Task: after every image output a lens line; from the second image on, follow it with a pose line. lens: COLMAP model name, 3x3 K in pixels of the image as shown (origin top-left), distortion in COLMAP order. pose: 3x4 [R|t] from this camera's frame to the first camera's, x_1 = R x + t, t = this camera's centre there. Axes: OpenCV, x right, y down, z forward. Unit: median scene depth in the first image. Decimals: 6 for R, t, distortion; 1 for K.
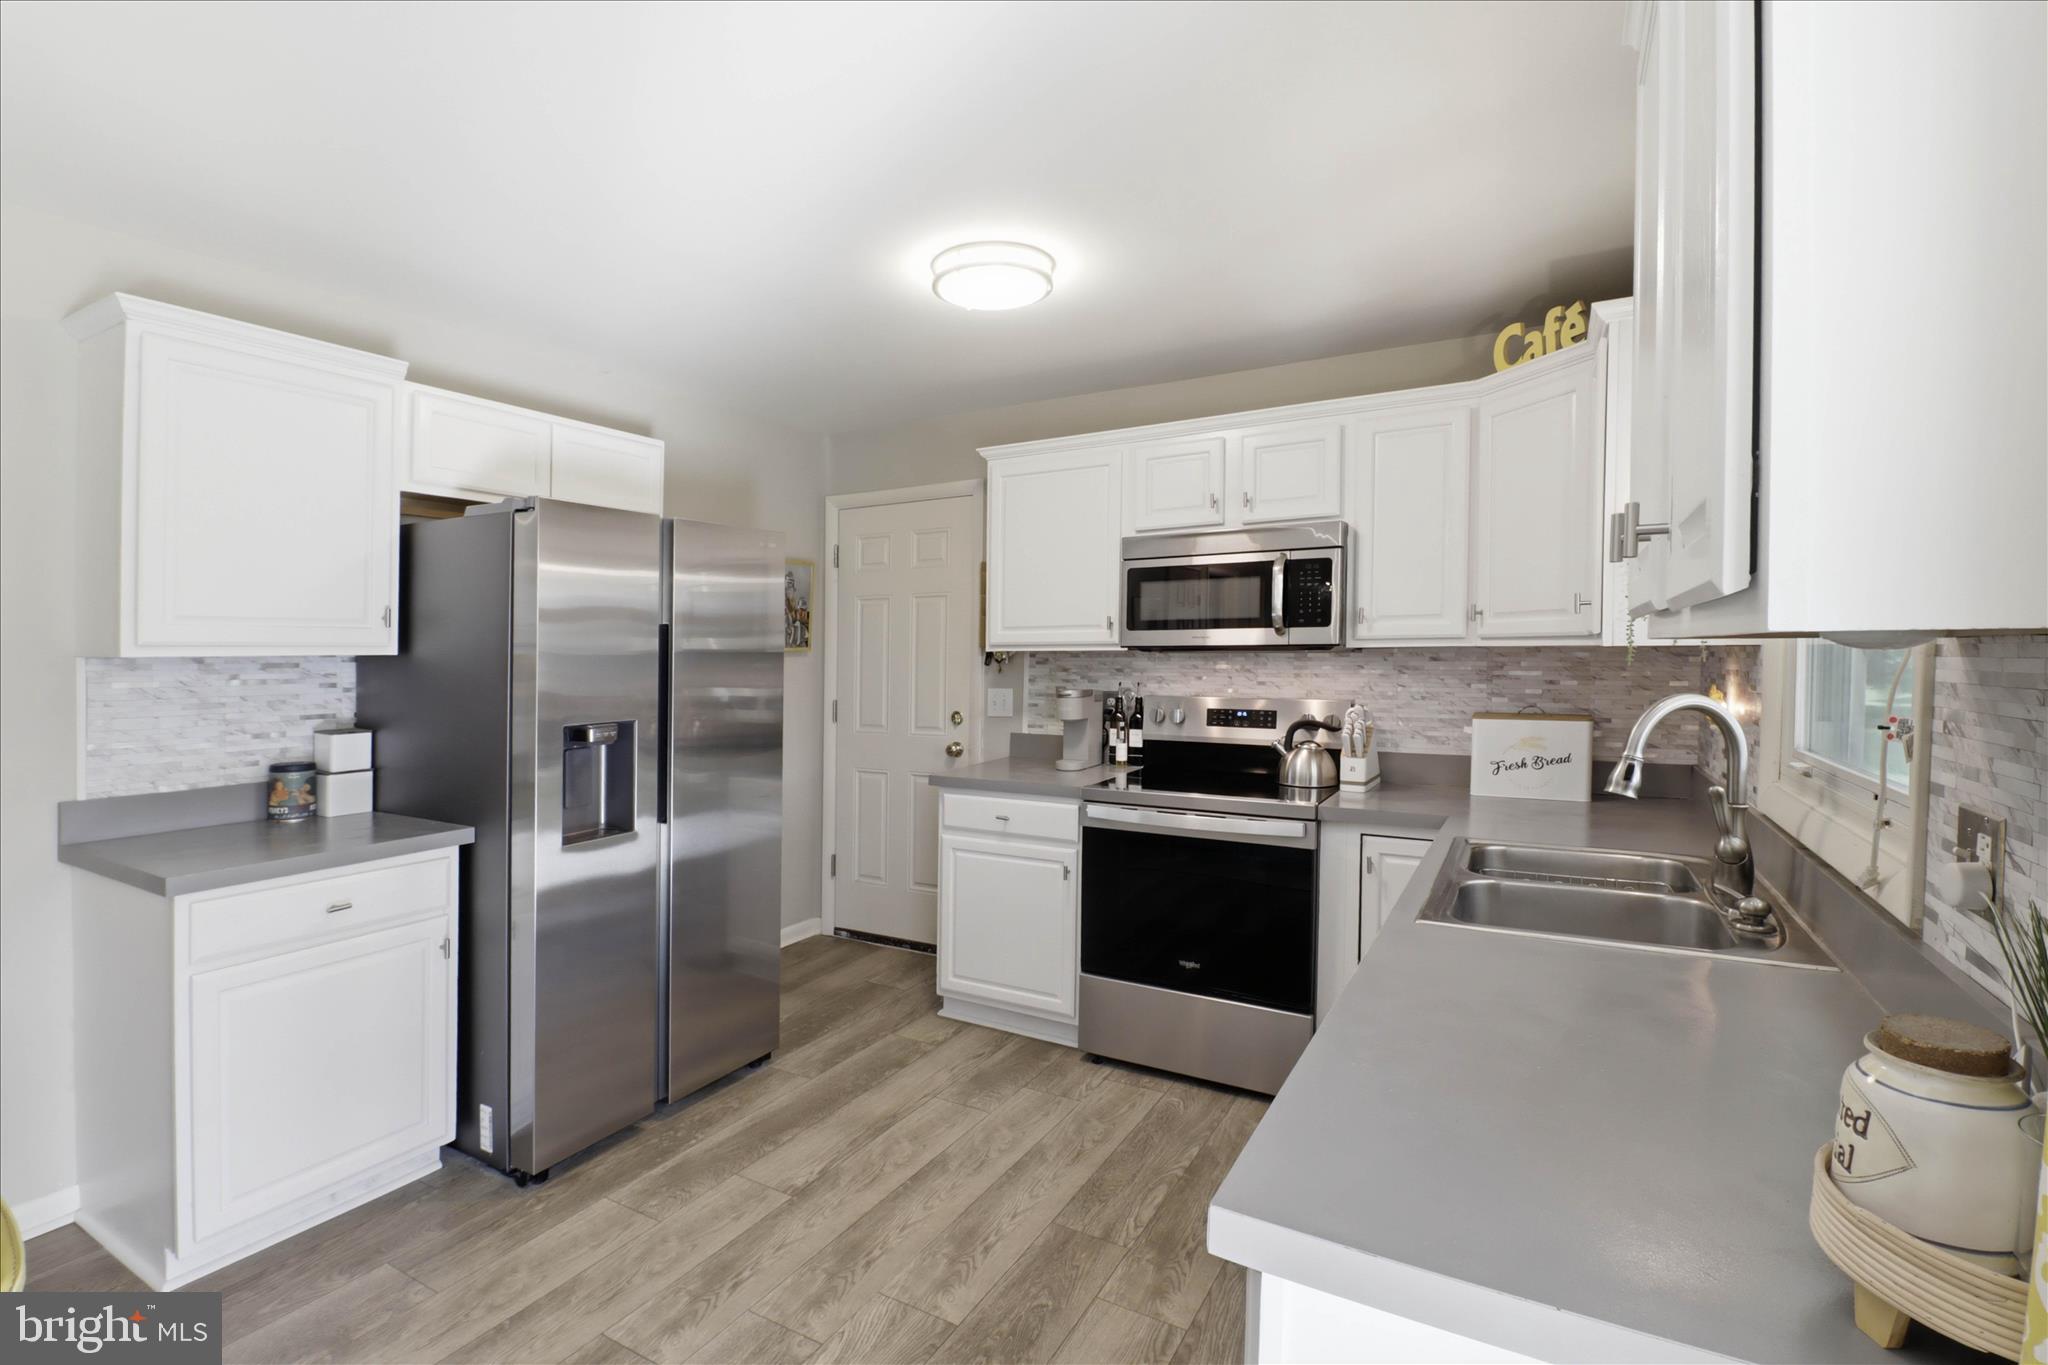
lens RADIAL K [[954.5, 0, 978.5], [0, 954.5, 679.0], [0, 0, 1]] dist [0.000382, -0.010736]
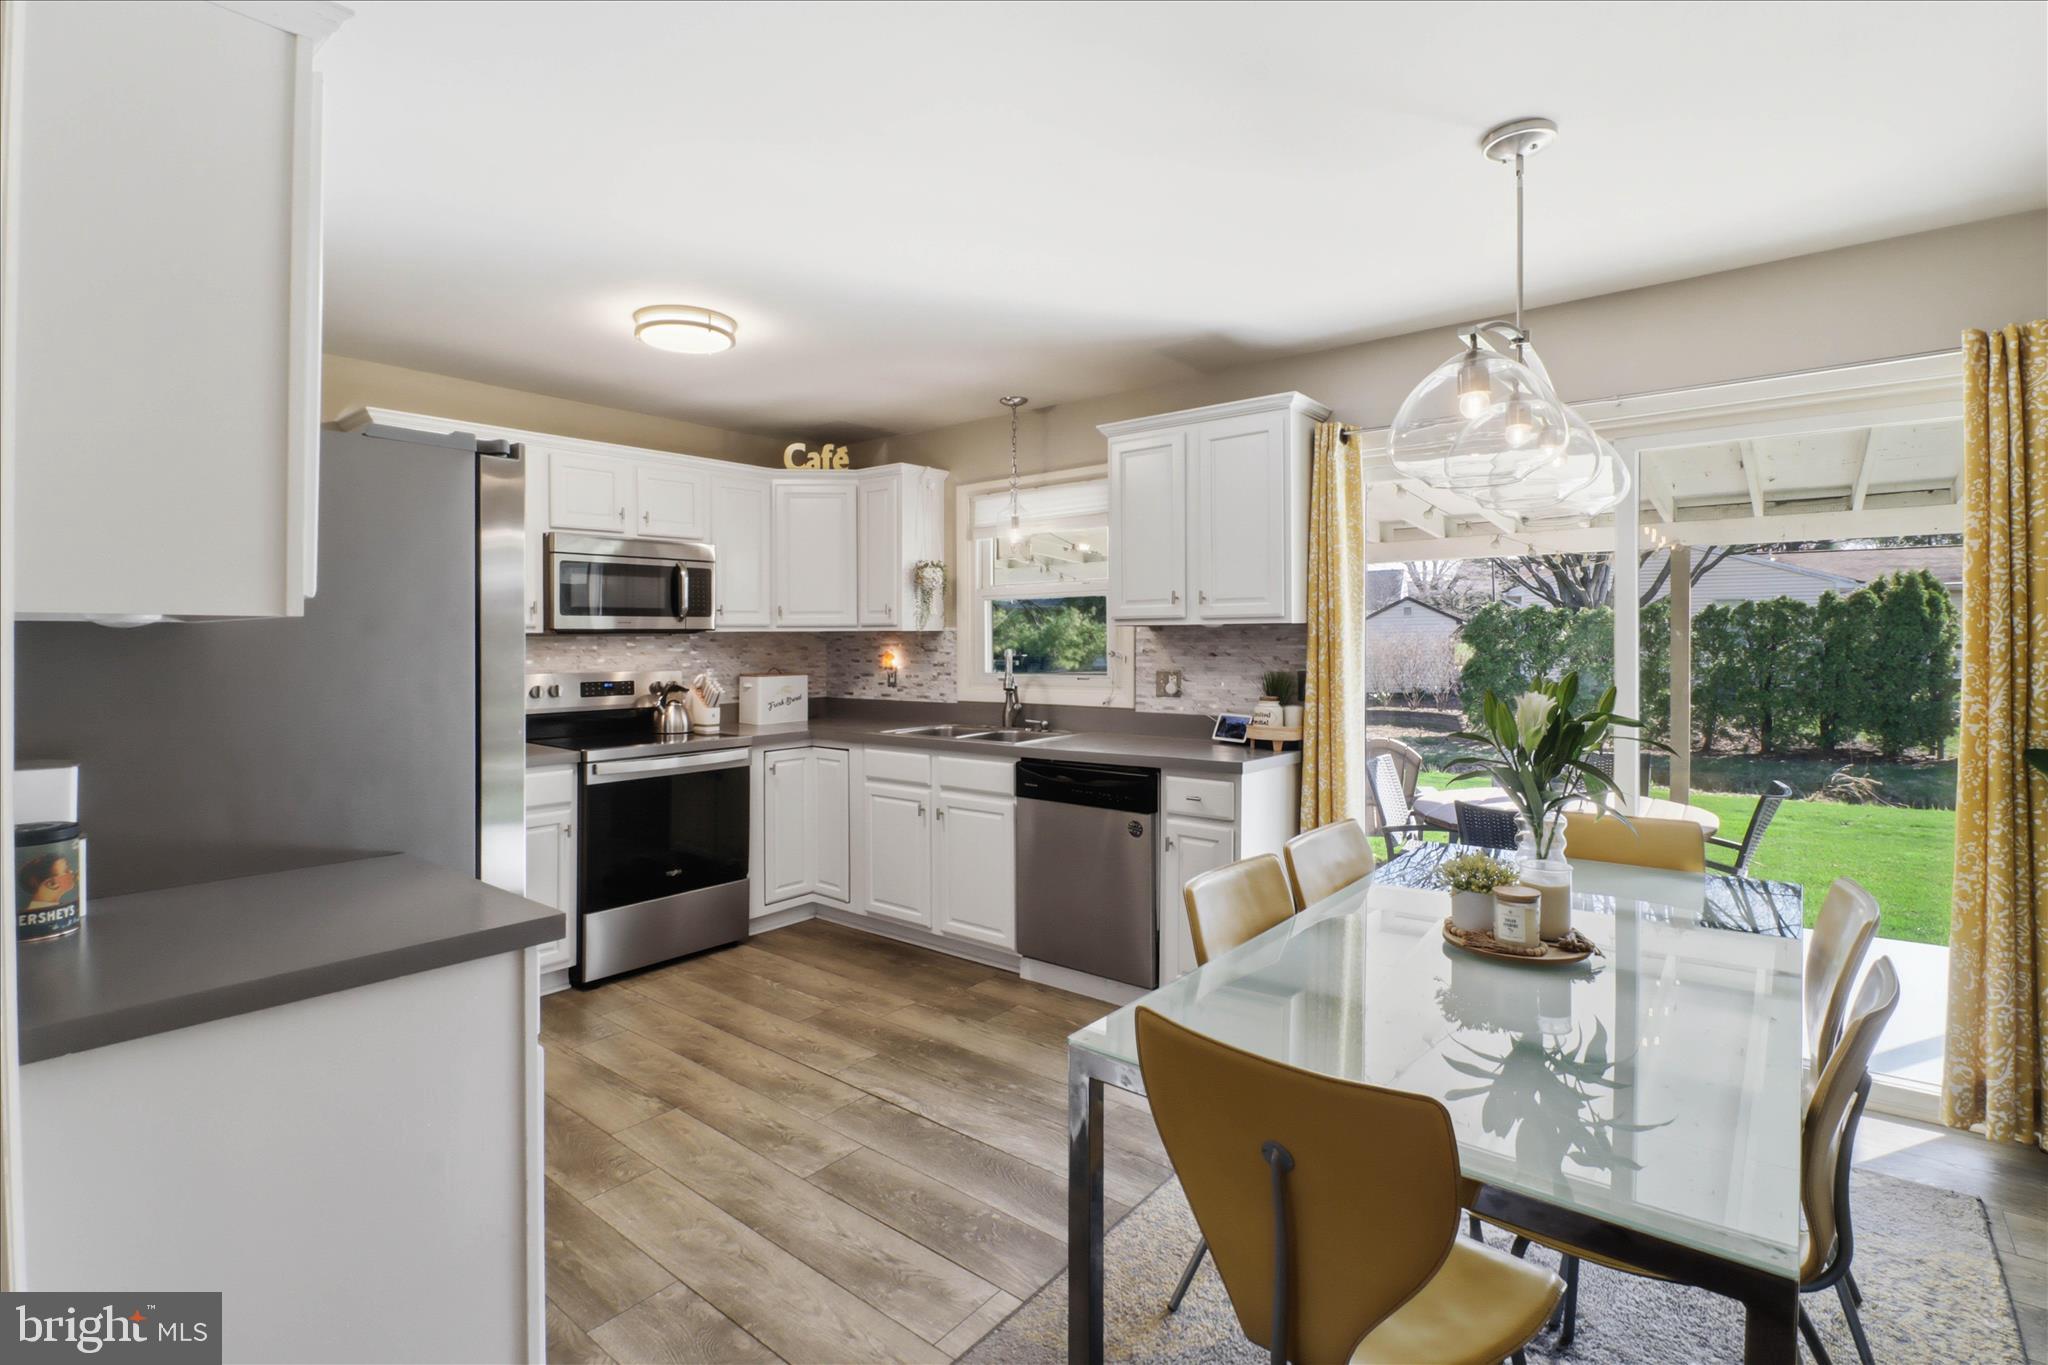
lens RADIAL K [[954.5, 0, 989.8], [0, 954.5, 708.5], [0, 0, 1]] dist [0.000382, -0.010736]
pose [[0.167141, -0.068093, 0.983579, -1.010874], [0.032462, 0.997451, 0.063537, 0.004116], [-0.985398, 0.021309, 0.168926, 0.354085]]
